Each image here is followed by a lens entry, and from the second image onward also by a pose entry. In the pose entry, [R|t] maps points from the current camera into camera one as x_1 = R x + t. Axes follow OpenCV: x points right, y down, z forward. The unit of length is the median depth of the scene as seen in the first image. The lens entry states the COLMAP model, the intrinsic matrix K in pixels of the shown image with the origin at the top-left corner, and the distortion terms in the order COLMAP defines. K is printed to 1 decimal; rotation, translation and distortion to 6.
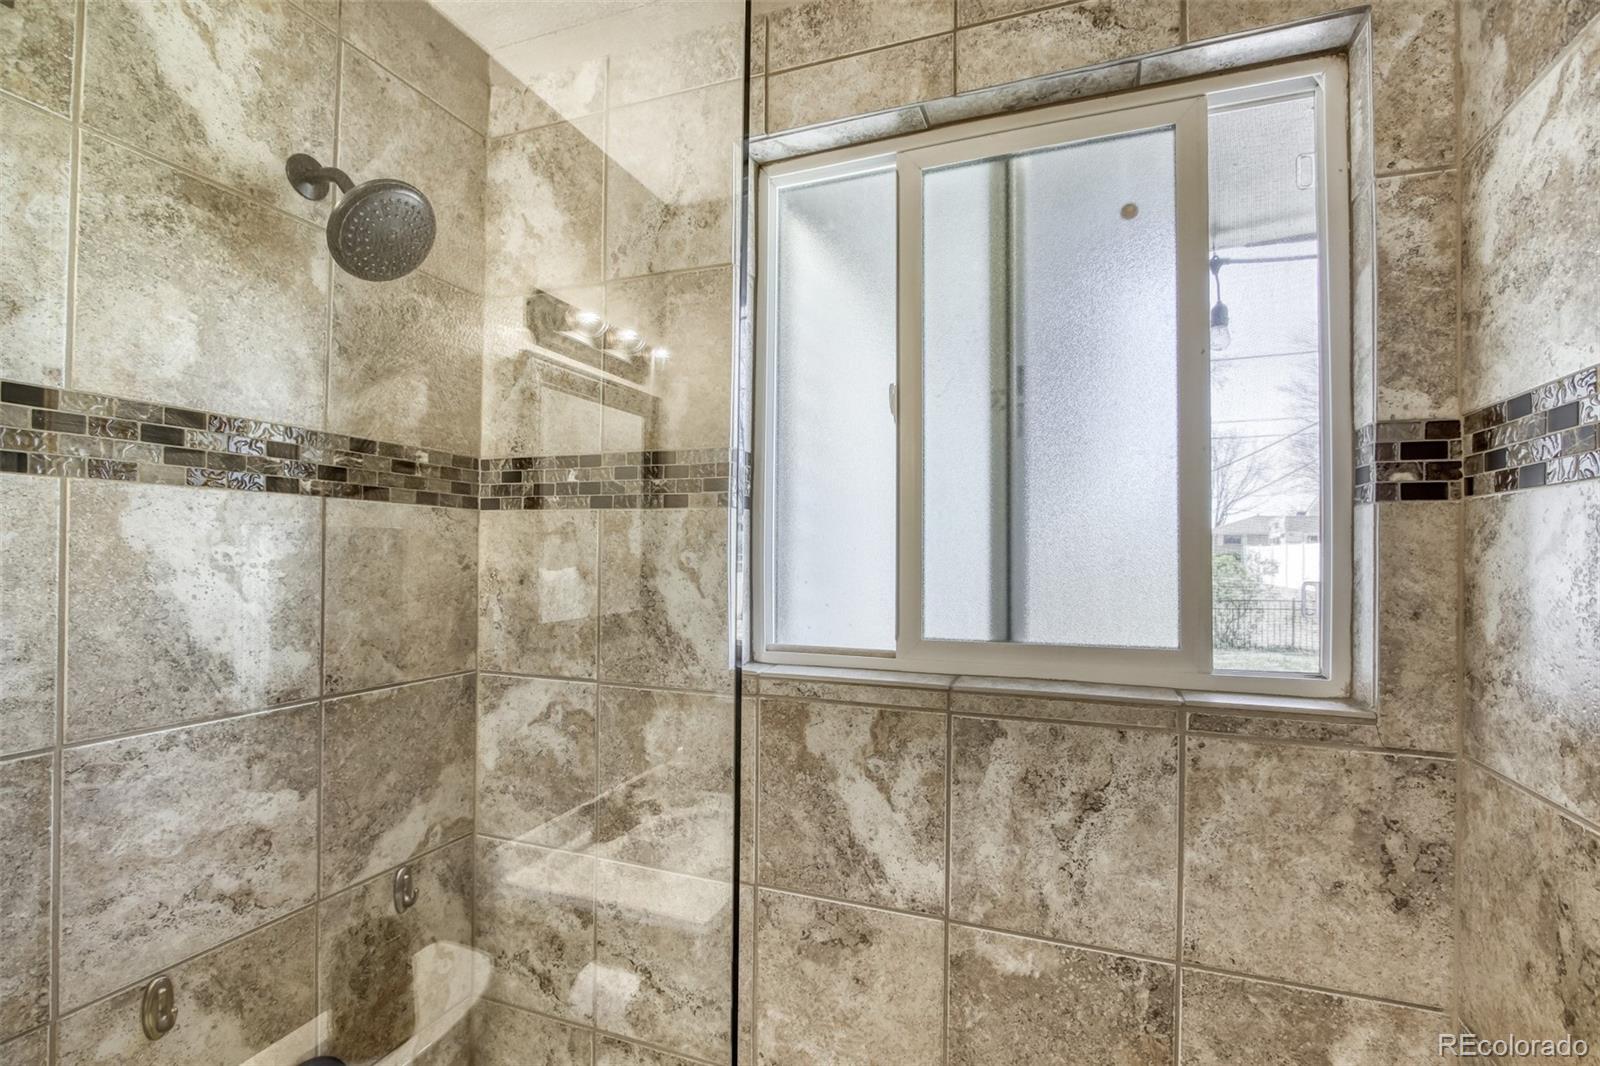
lens RADIAL K [[743.5, 0, 795.4], [0, 743.5, 536.2], [0, 0, 1]] dist [-0.014420, 0.003081]
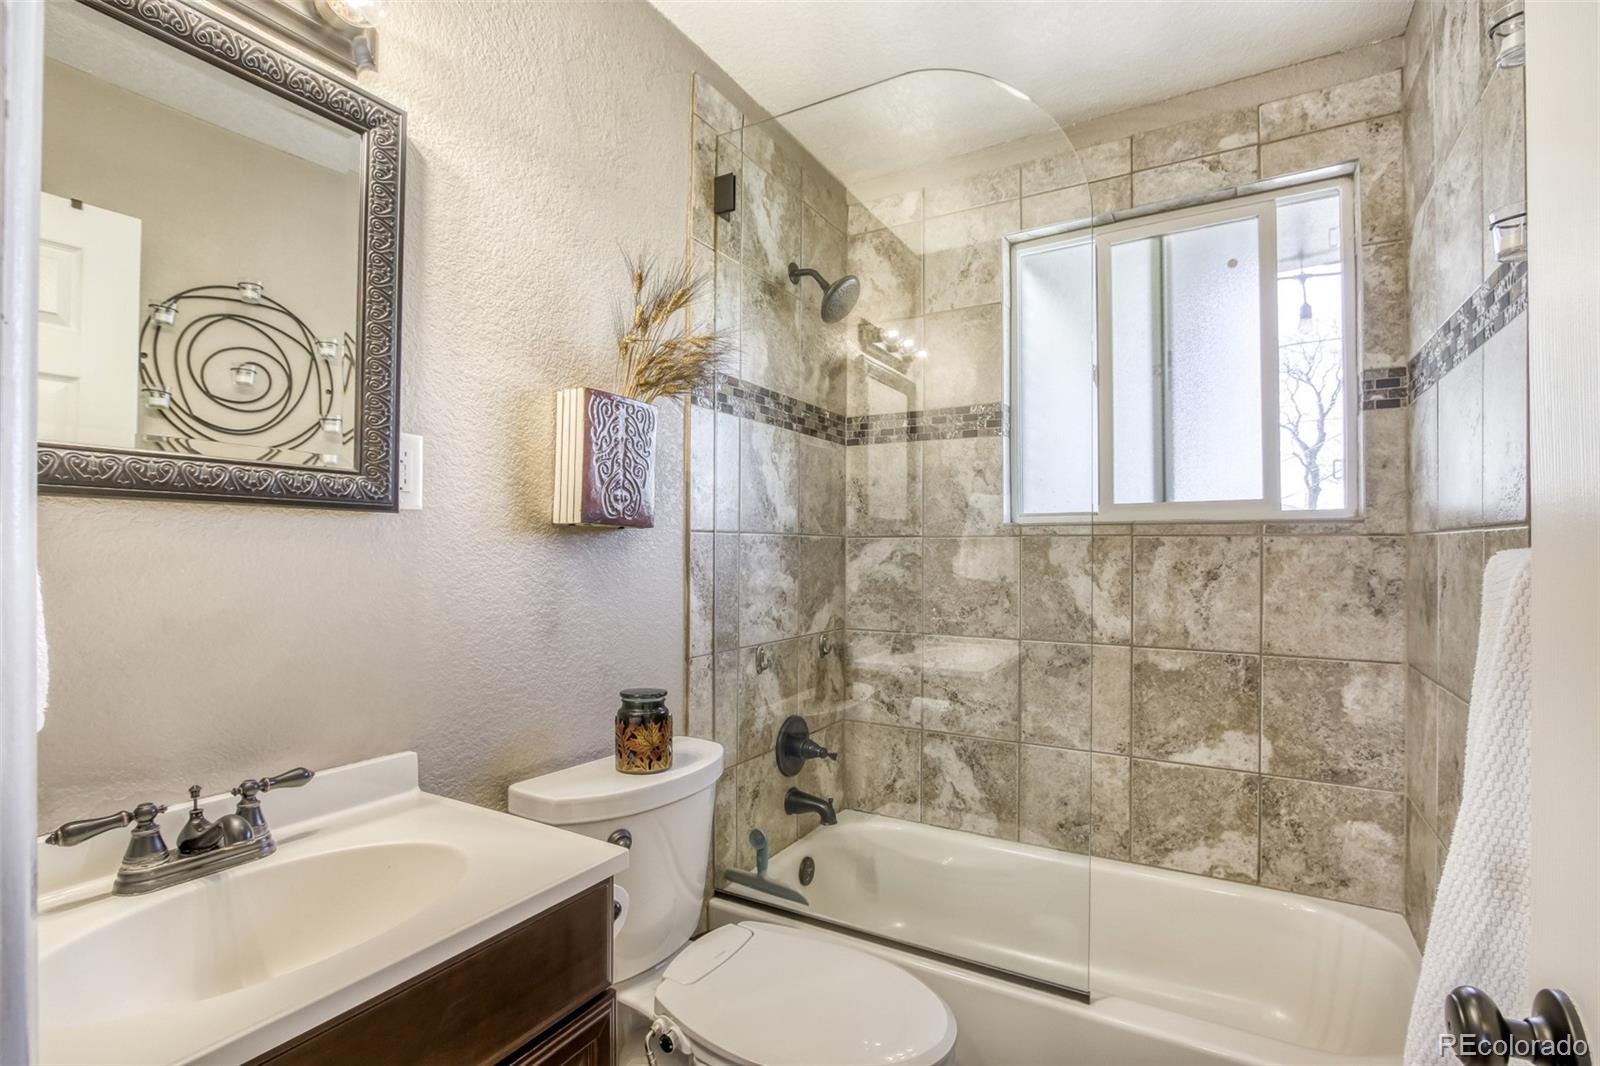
lens RADIAL K [[743.5, 0, 797.6], [0, 743.5, 539.9], [0, 0, 1]] dist [-0.014420, 0.003081]
pose [[0.987920, -0.010128, -0.154632, -0.335728], [0.011053, 0.999926, 0.005124, 0.223897], [0.154569, -0.006771, 0.987959, -0.976882]]
